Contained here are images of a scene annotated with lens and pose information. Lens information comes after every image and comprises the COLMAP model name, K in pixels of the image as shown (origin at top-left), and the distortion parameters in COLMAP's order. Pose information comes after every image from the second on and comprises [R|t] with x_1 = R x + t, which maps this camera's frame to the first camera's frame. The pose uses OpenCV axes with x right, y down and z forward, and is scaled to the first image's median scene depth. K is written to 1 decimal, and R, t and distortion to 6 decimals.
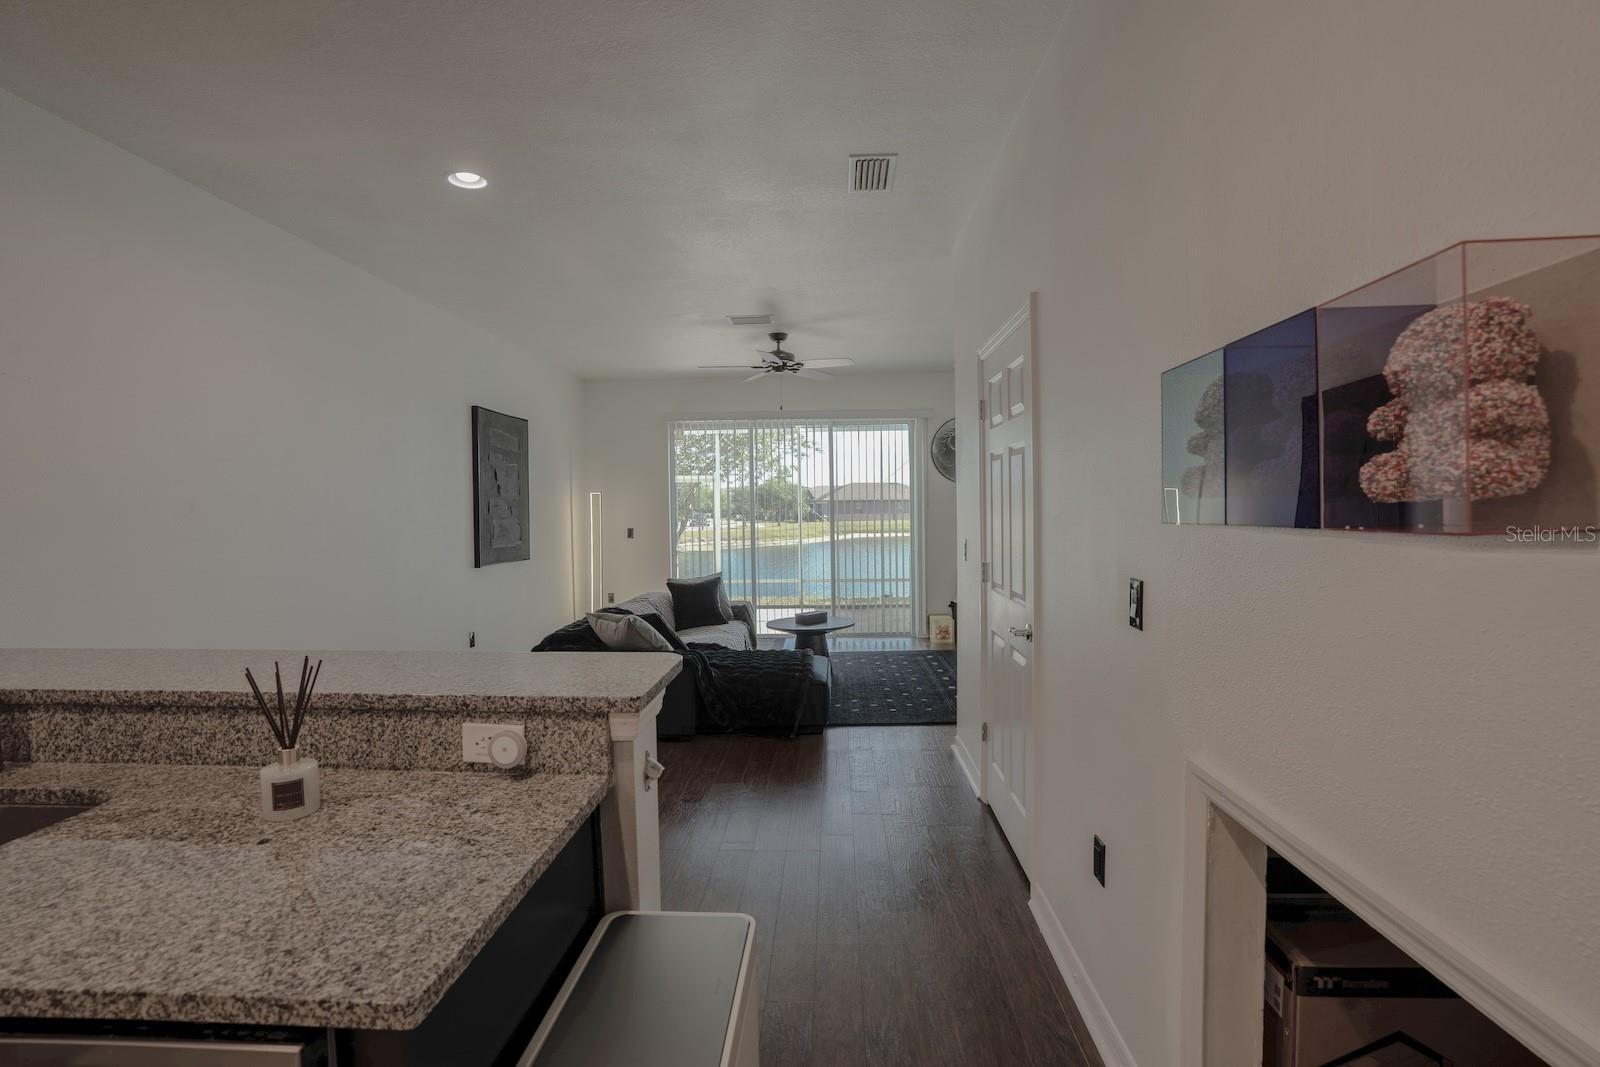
lens RADIAL K [[744.3, 0, 798.5], [0, 744.3, 532.2], [0, 0, 1]] dist [-0.069441, 0.026561]
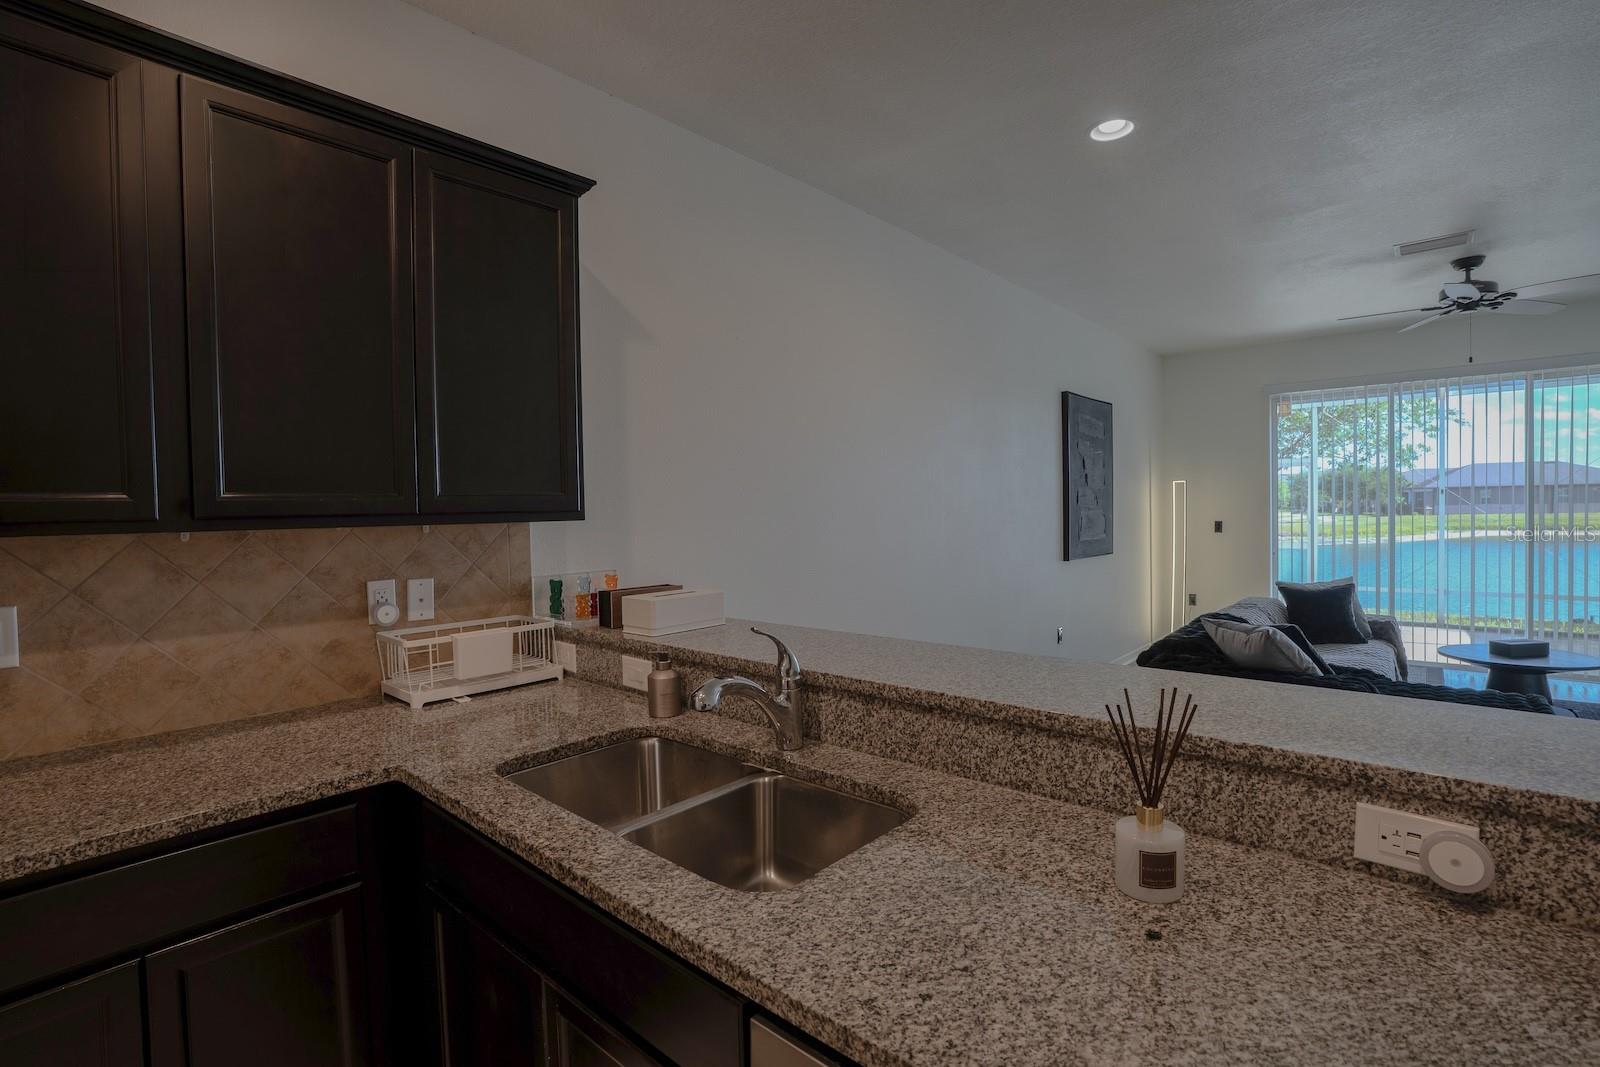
lens RADIAL K [[744.3, 0, 798.5], [0, 744.3, 532.2], [0, 0, 1]] dist [-0.069441, 0.026561]
pose [[0.778567, 0.017180, -0.627327, -0.265665], [-0.010340, 0.999841, 0.014548, 0.001343], [0.627477, -0.004840, 0.778620, 0.085318]]
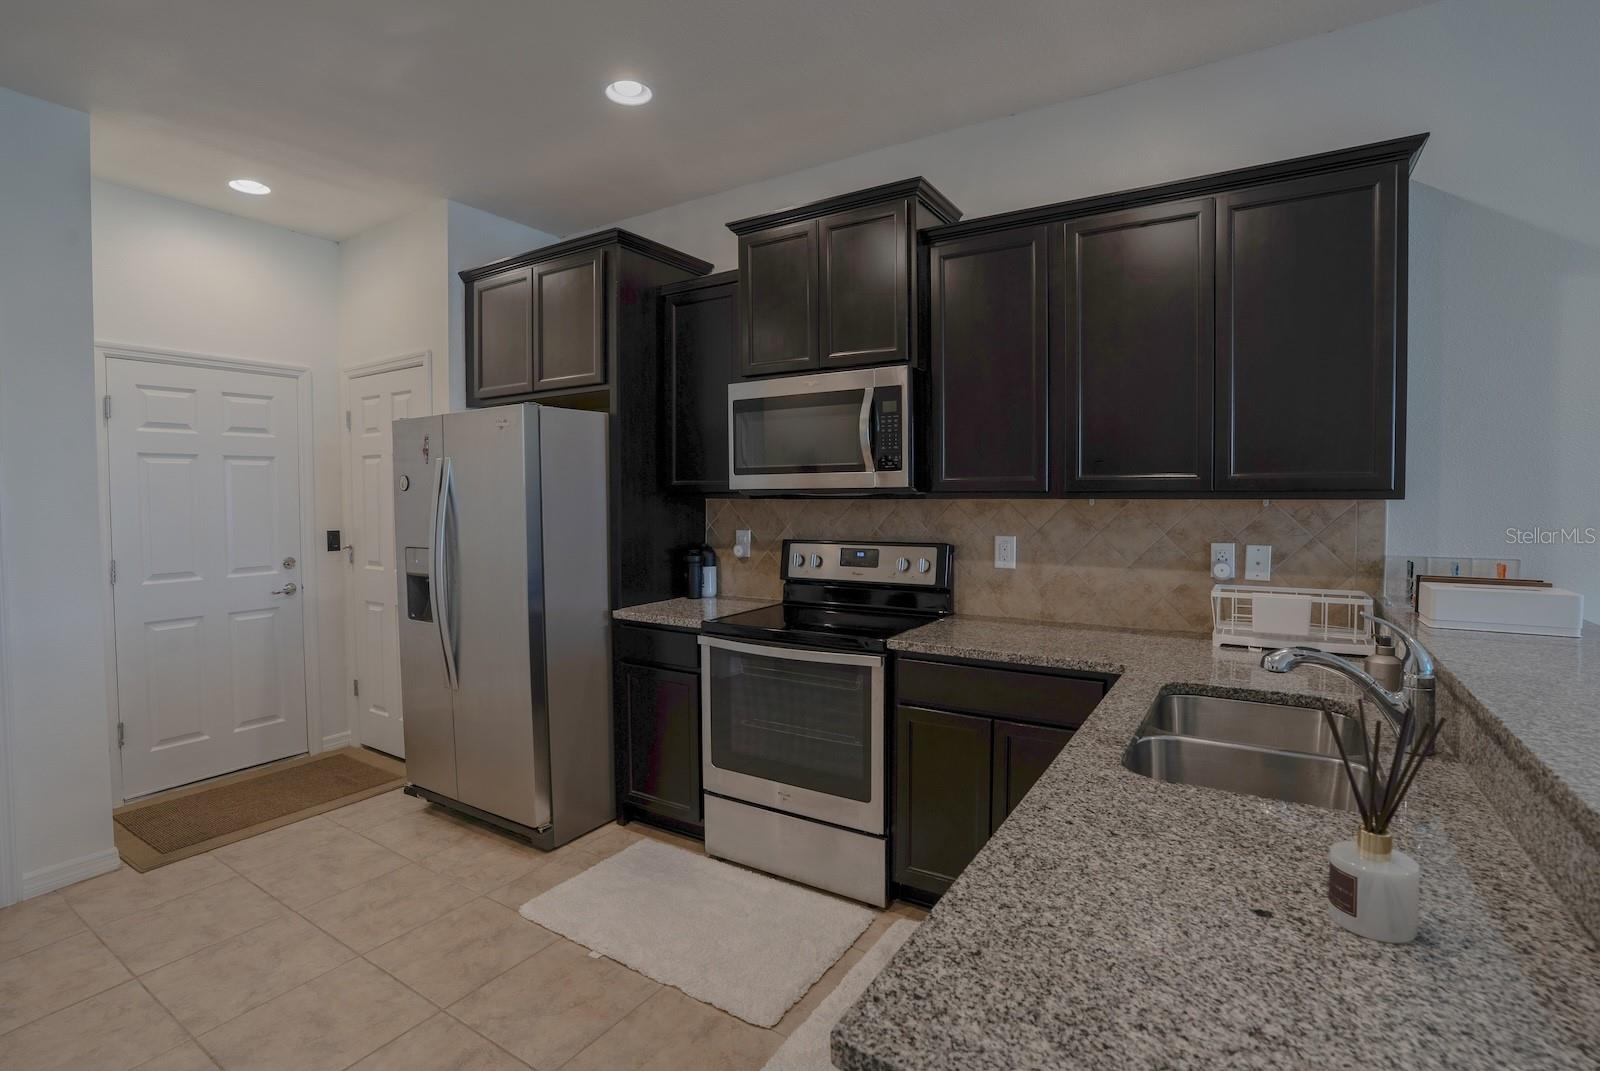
lens RADIAL K [[761.7, 0, 783.3], [0, 761.7, 531.9], [0, 0, 1]] dist [-0.052878, 0.000194]
pose [[-0.496536, 0.058853, -0.866018, 0.082624], [-0.014655, 0.996988, 0.076156, -0.014620], [0.867892, 0.050506, -0.494178, 0.432464]]
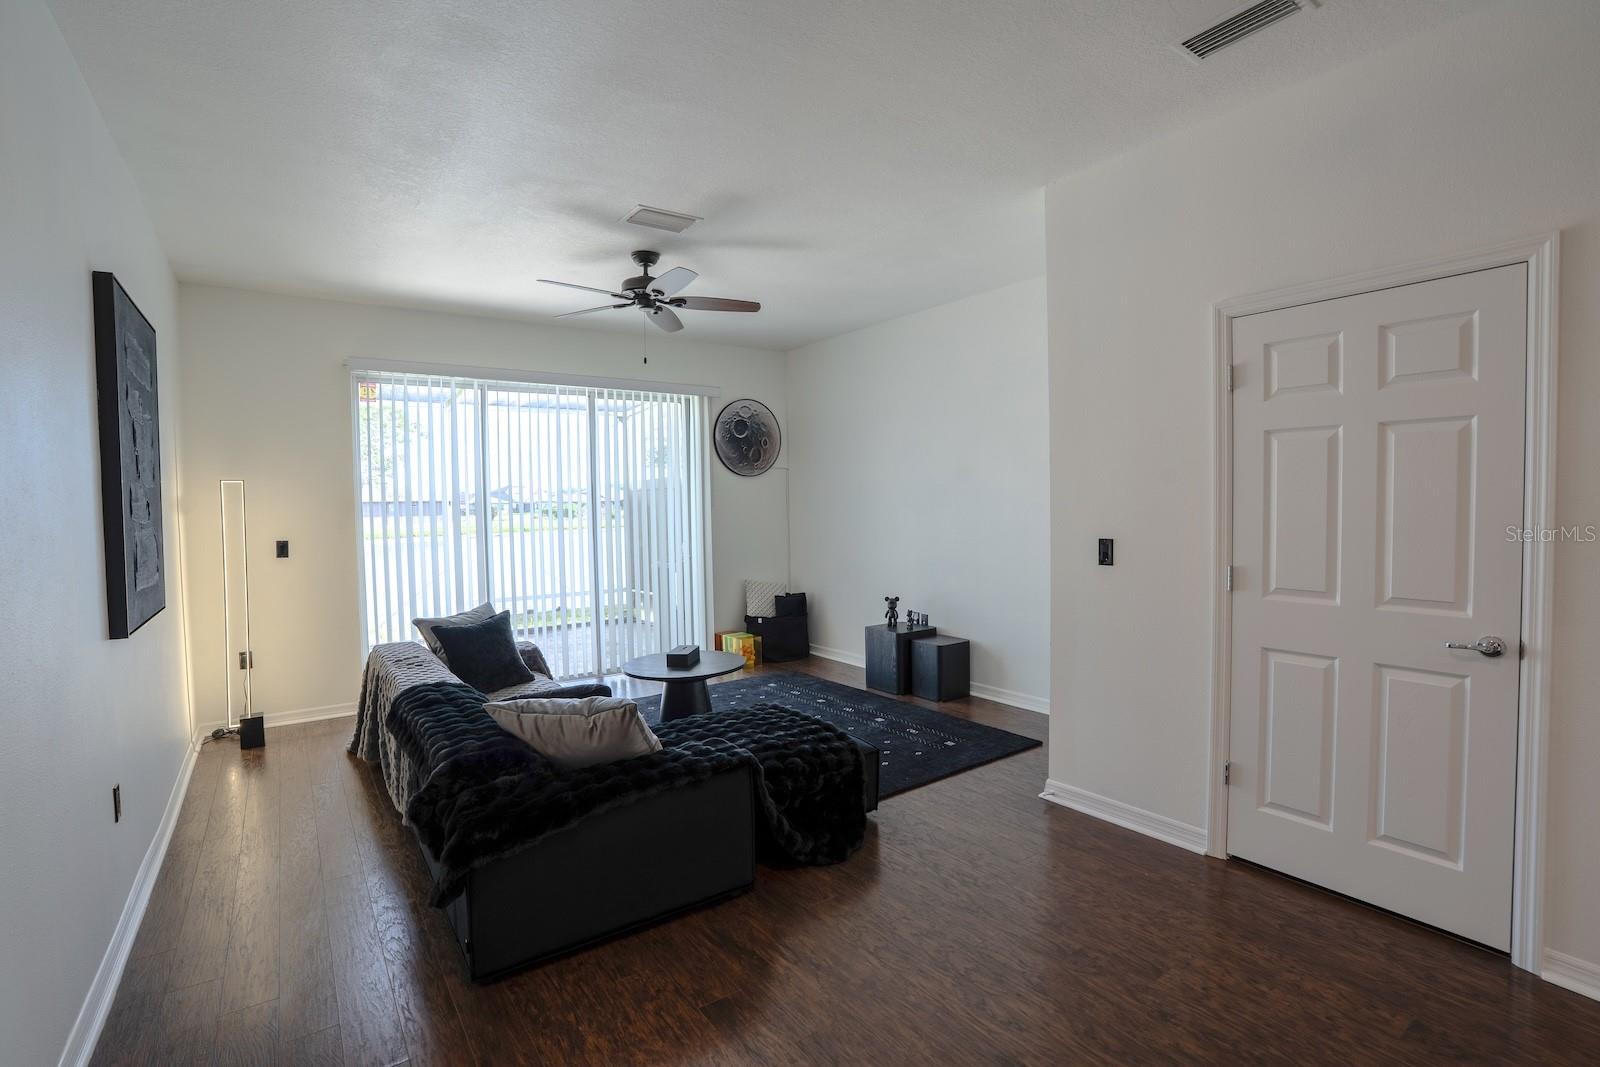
lens RADIAL K [[746.6, 0, 796.6], [0, 746.6, 532.2], [0, 0, 1]] dist [-0.071665, 0.027343]
pose [[0.787883, -0.024541, 0.615336, -0.944445], [0.025635, 0.999647, 0.007044, -0.020477], [-0.615291, 0.010224, 0.788233, 1.007921]]
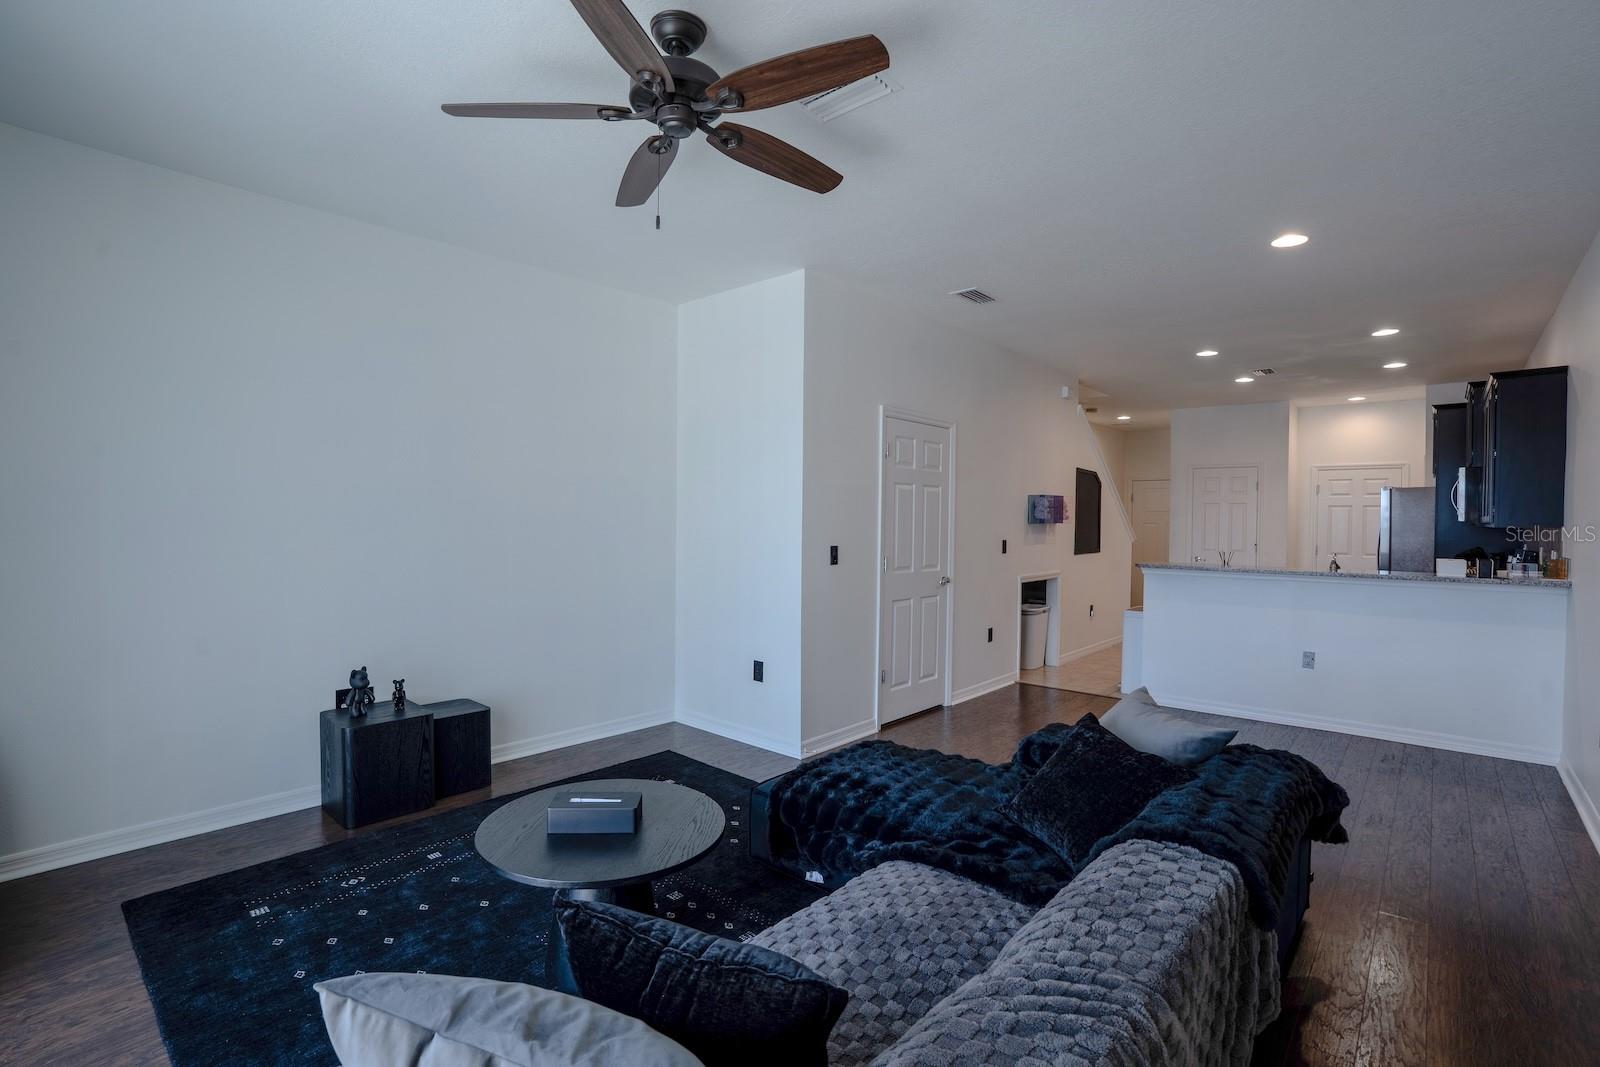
lens RADIAL K [[746.6, 0, 796.6], [0, 746.6, 532.2], [0, 0, 1]] dist [-0.071665, 0.027343]
pose [[-0.780839, -0.006169, 0.624702, -0.783377], [0.019341, 0.999233, 0.034042, -0.092407], [-0.624433, 0.038663, -0.780121, 3.462308]]
